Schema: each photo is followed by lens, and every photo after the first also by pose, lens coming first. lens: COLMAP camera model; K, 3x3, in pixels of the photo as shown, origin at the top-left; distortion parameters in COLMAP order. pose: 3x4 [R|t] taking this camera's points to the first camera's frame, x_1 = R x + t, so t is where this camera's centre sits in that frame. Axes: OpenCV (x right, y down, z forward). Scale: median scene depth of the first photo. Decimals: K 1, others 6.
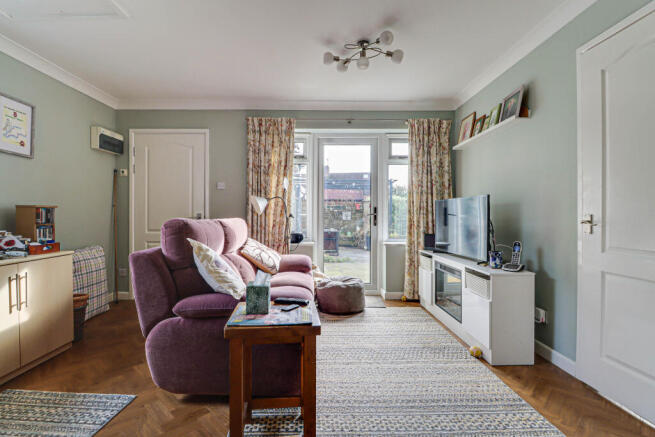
lens RADIAL K [[317.2, 0, 323.5], [0, 317.2, 221.2], [0, 0, 1]] dist [-0.003558, -0.000641]
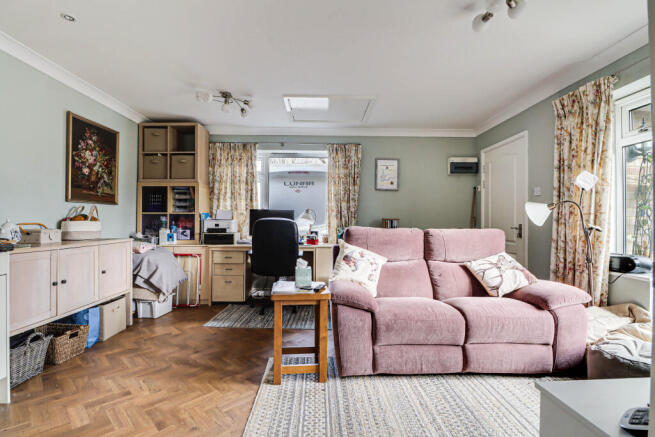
lens RADIAL K [[317.2, 0, 323.5], [0, 317.2, 221.2], [0, 0, 1]] dist [-0.003558, -0.000641]
pose [[0.004110, -0.005711, -0.999975, 0.553048], [-0.026590, 0.999629, -0.005818, -0.011676], [0.999638, 0.026614, 0.003956, 0.440068]]
